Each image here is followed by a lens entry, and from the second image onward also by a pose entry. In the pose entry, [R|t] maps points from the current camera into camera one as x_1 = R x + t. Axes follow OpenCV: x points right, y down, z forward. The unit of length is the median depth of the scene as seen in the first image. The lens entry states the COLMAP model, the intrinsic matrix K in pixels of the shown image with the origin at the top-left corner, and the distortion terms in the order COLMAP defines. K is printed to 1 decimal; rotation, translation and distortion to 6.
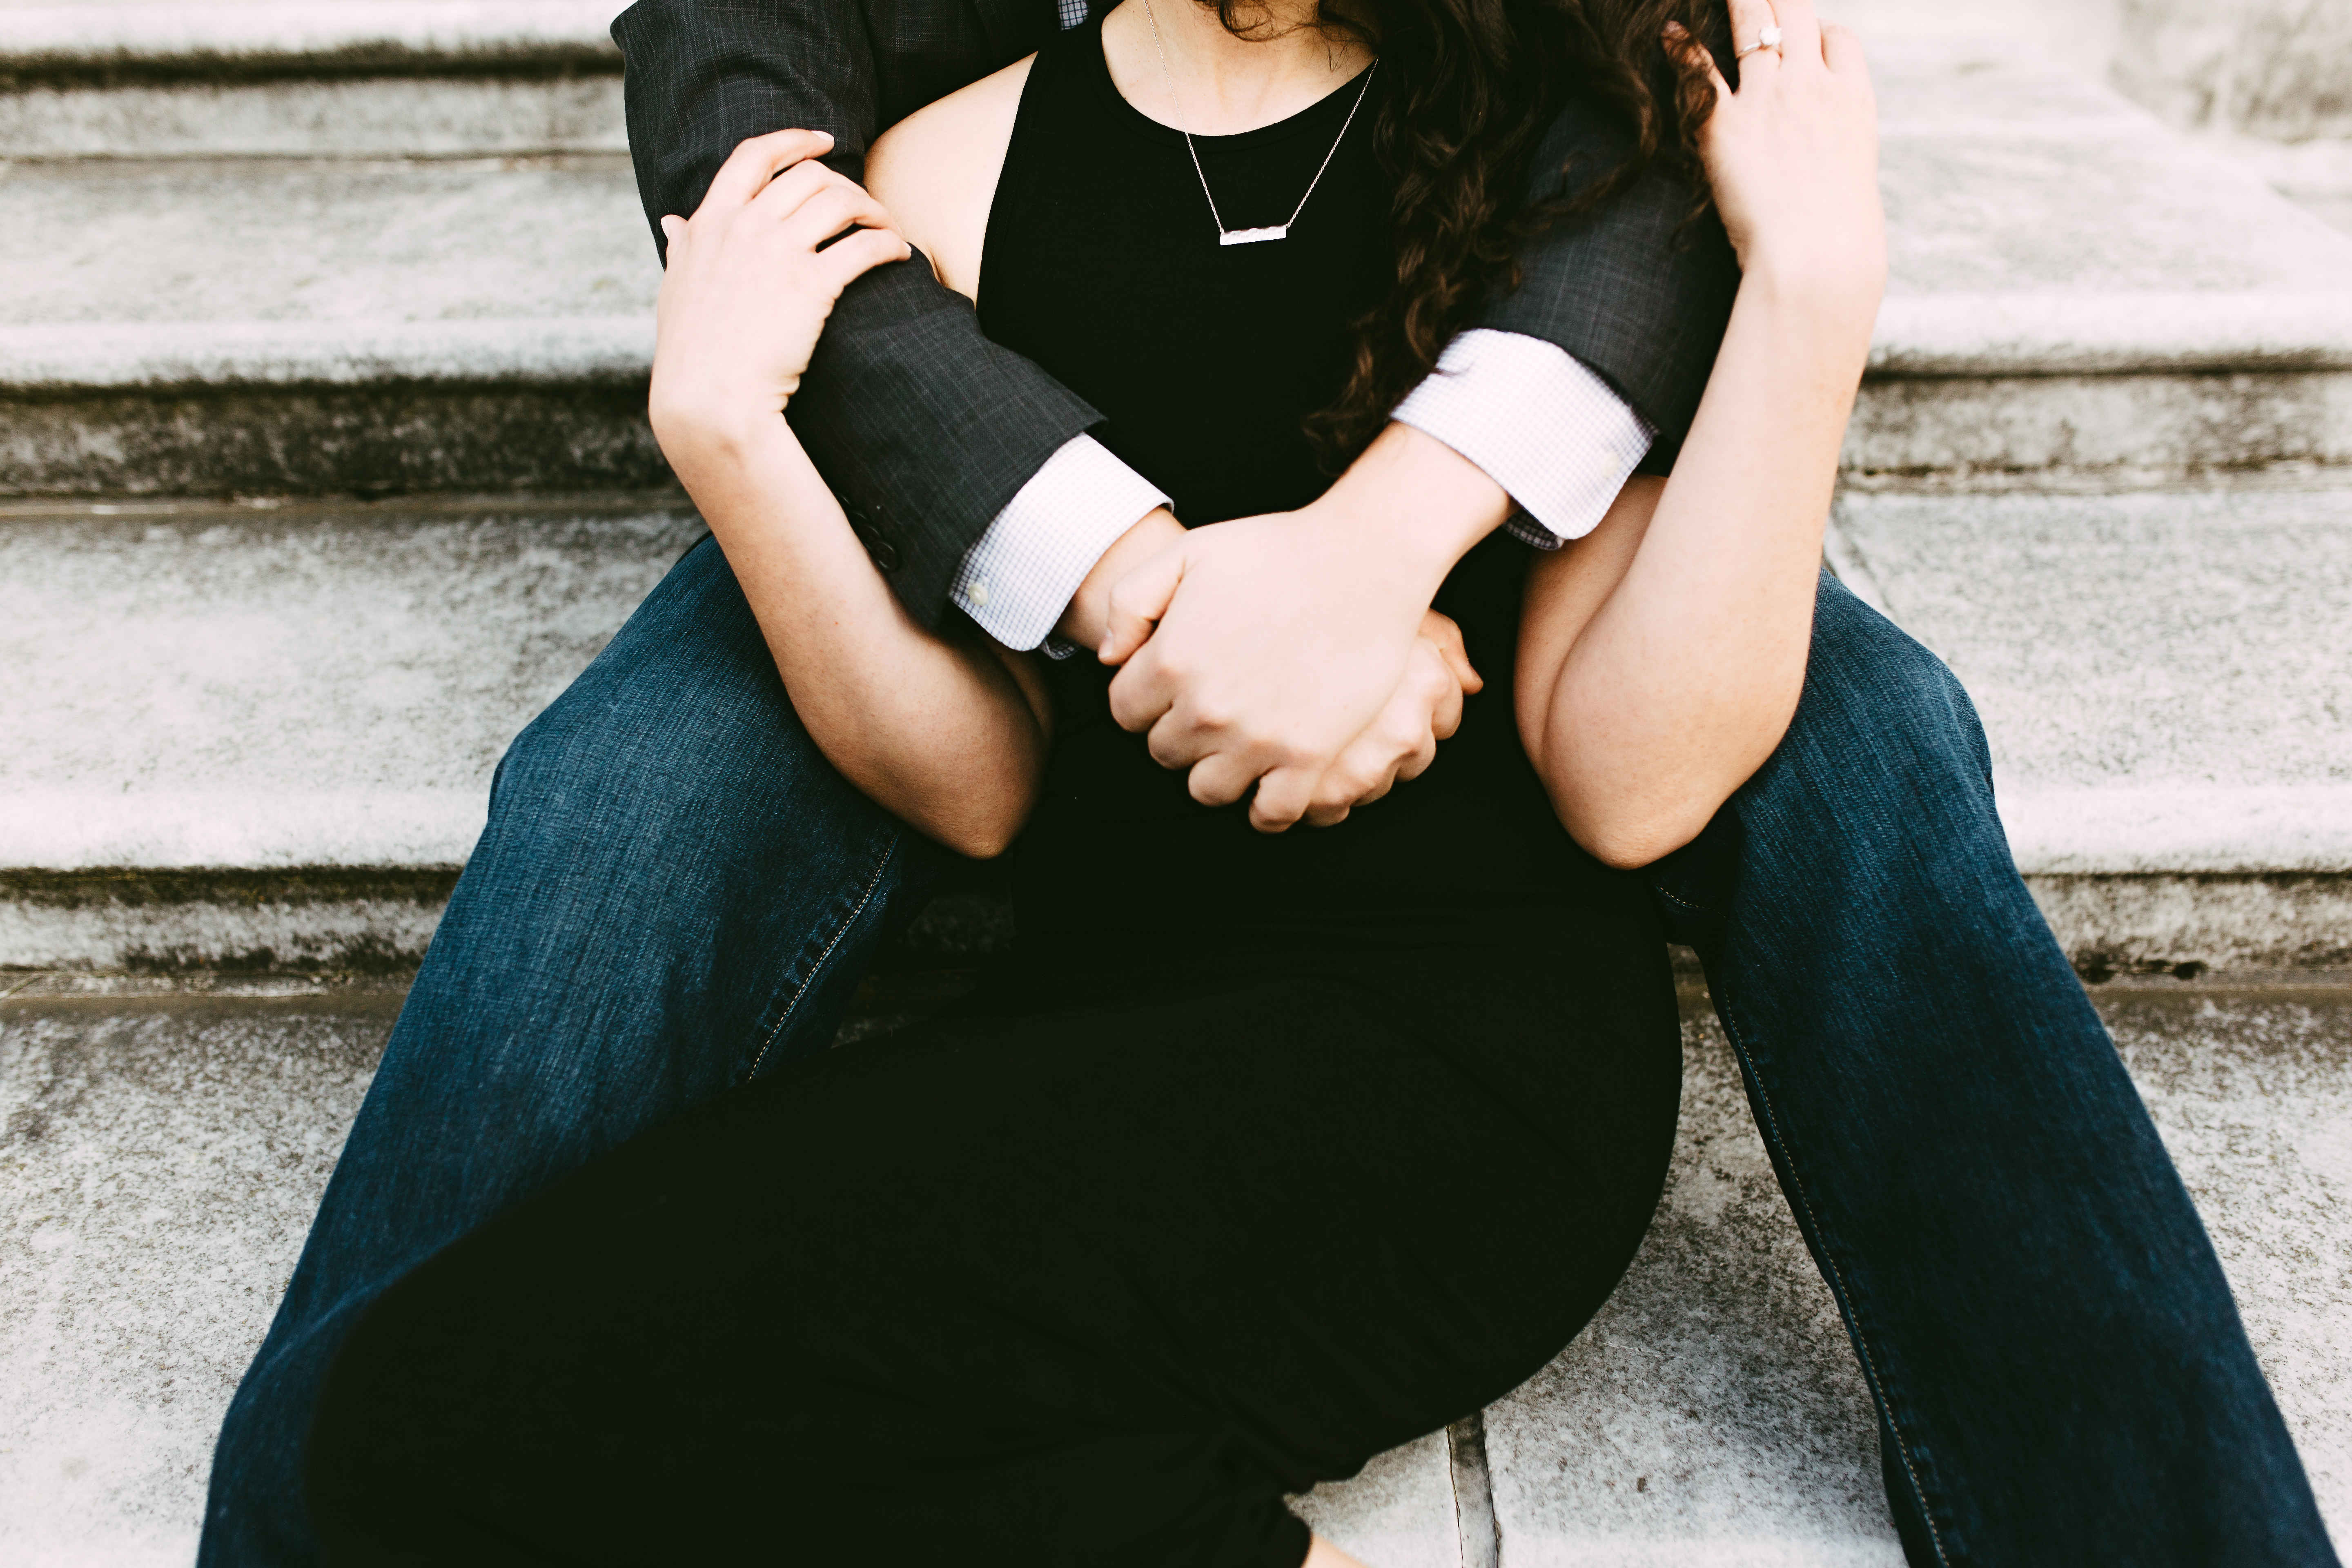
lens RADIAL K [[2297.9, 0, 1176.0], [0, 2297.9, 784.0], [0, 0, 1]] dist [-0.012676, 0.019563]
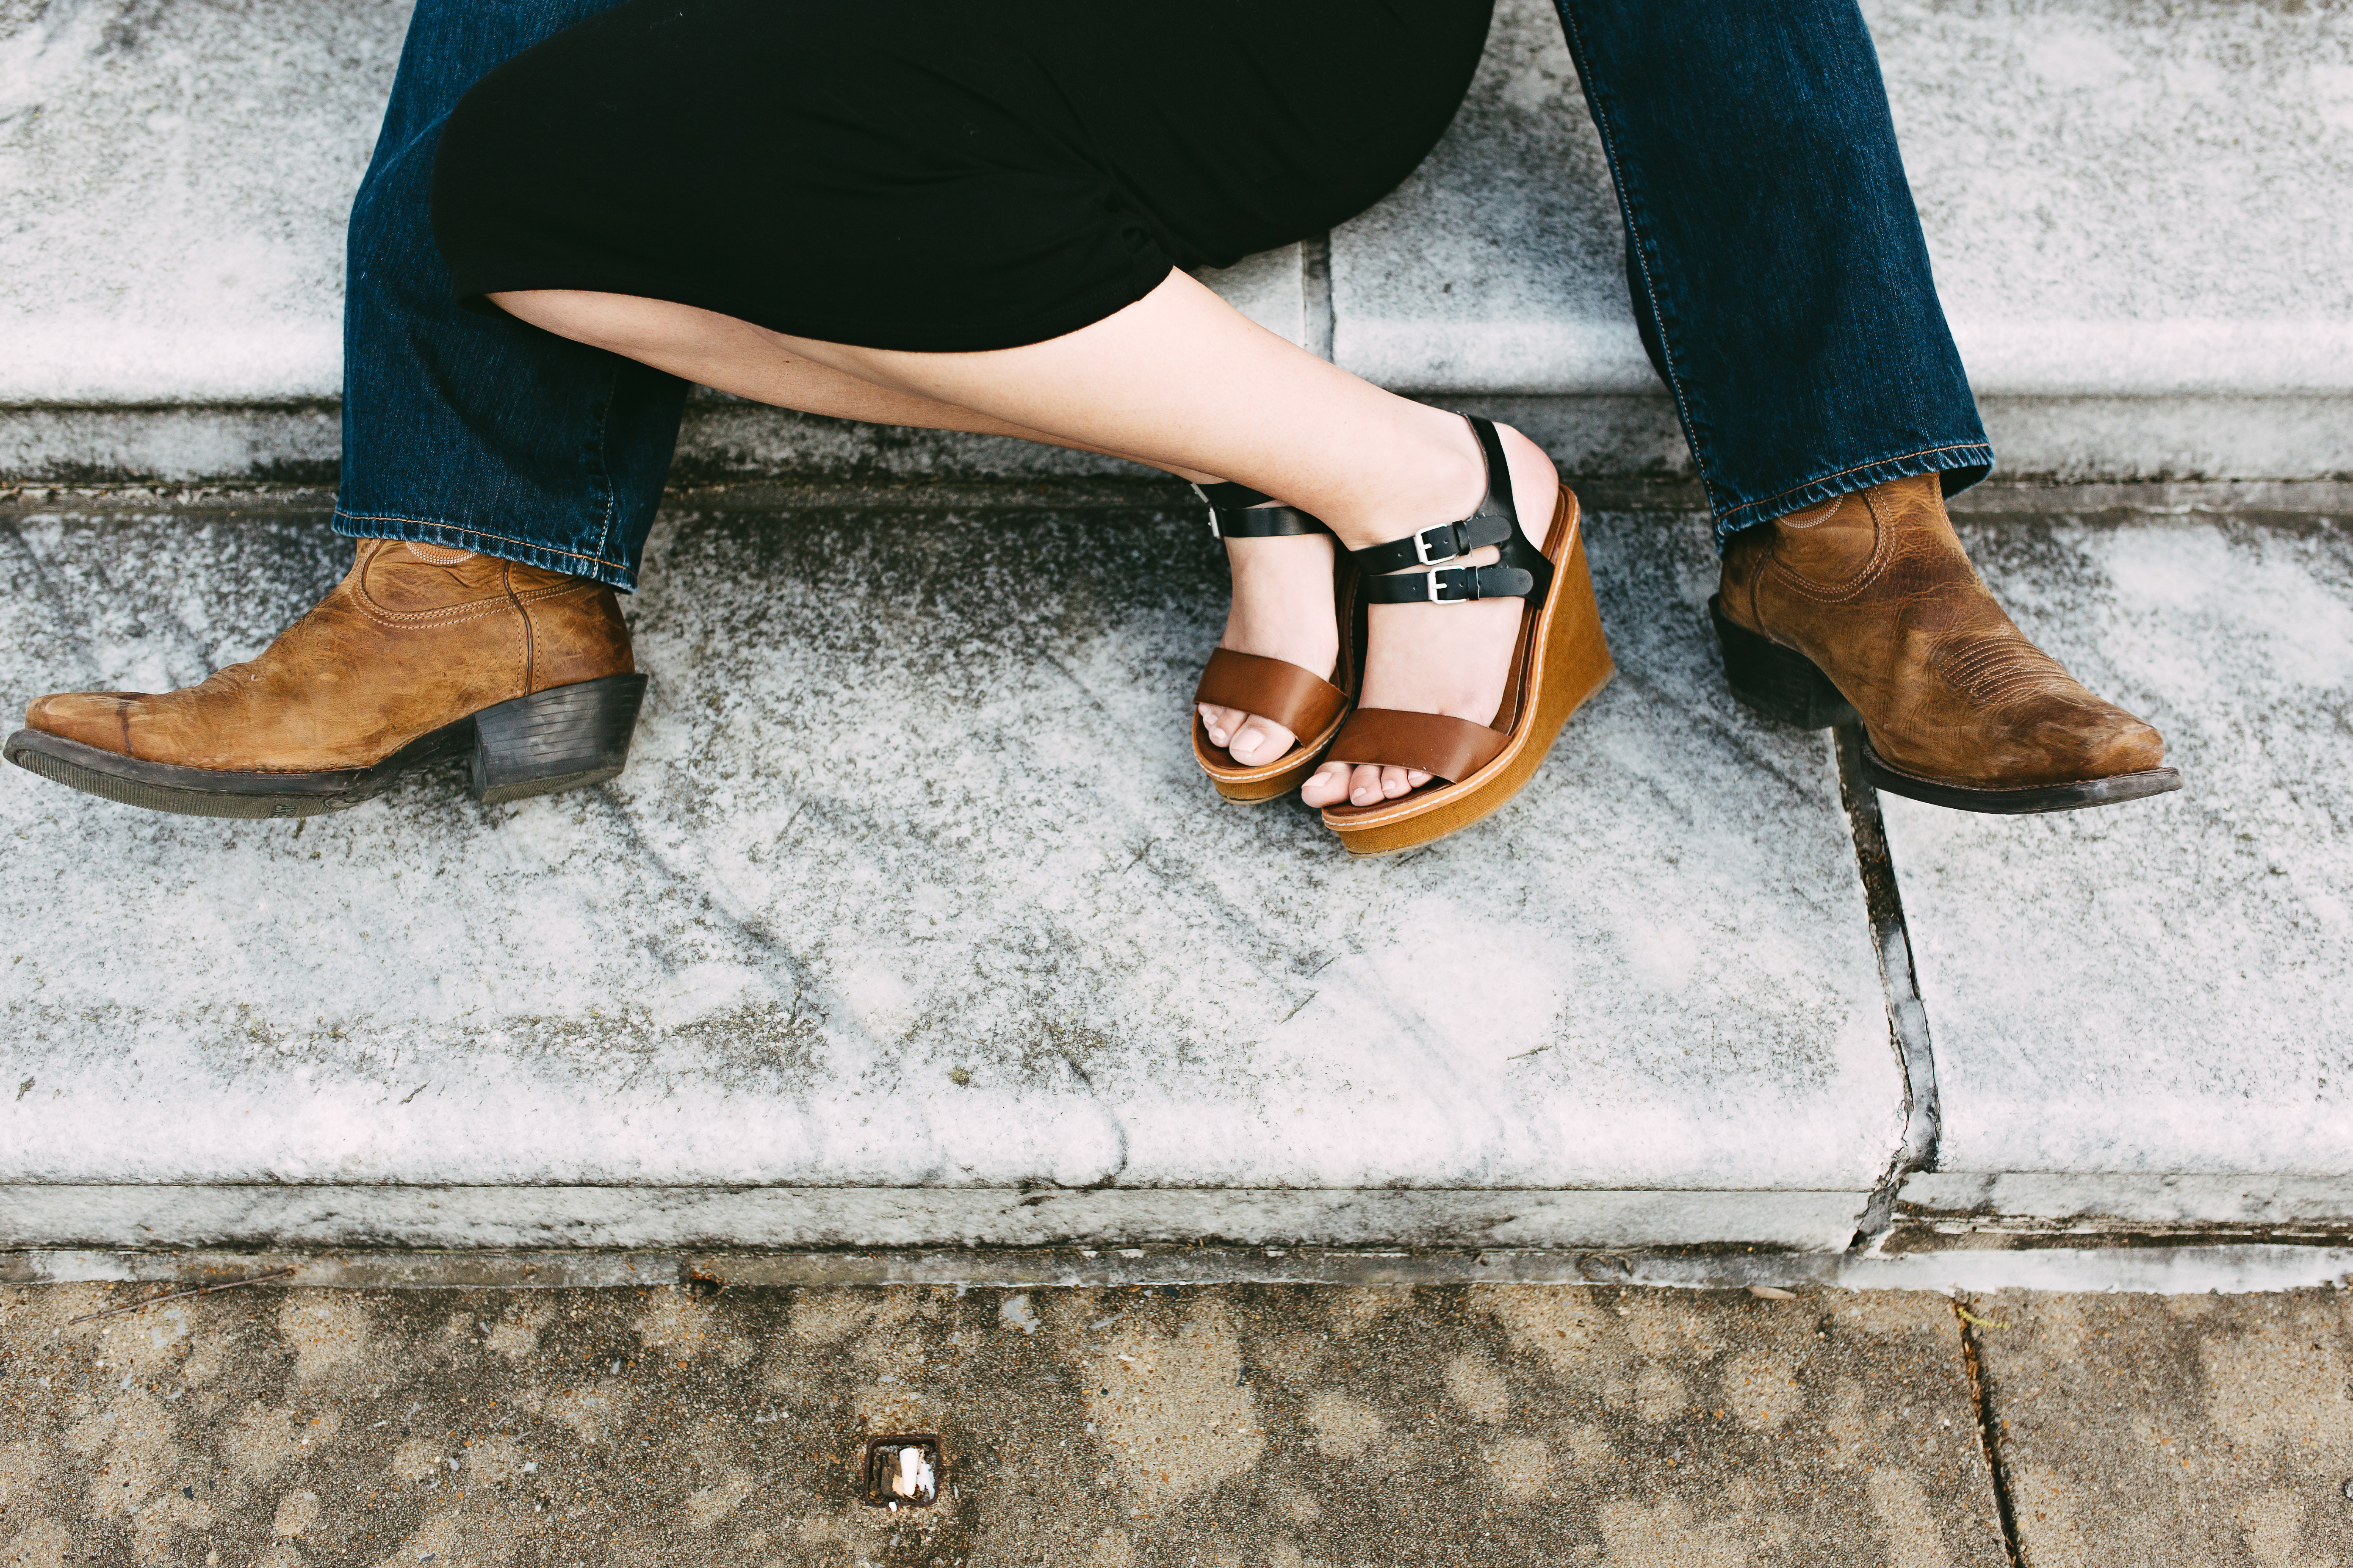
lens RADIAL K [[2298.7, 0, 1176.5], [0, 2298.7, 784.0], [0, 0, 1]] dist [-0.012676, 0.019563]
pose [[0.999920, 0.000478, 0.012605, 0.030933], [-0.005107, 0.929072, 0.369865, 0.079261], [-0.011534, -0.369899, 0.929000, -0.283803]]
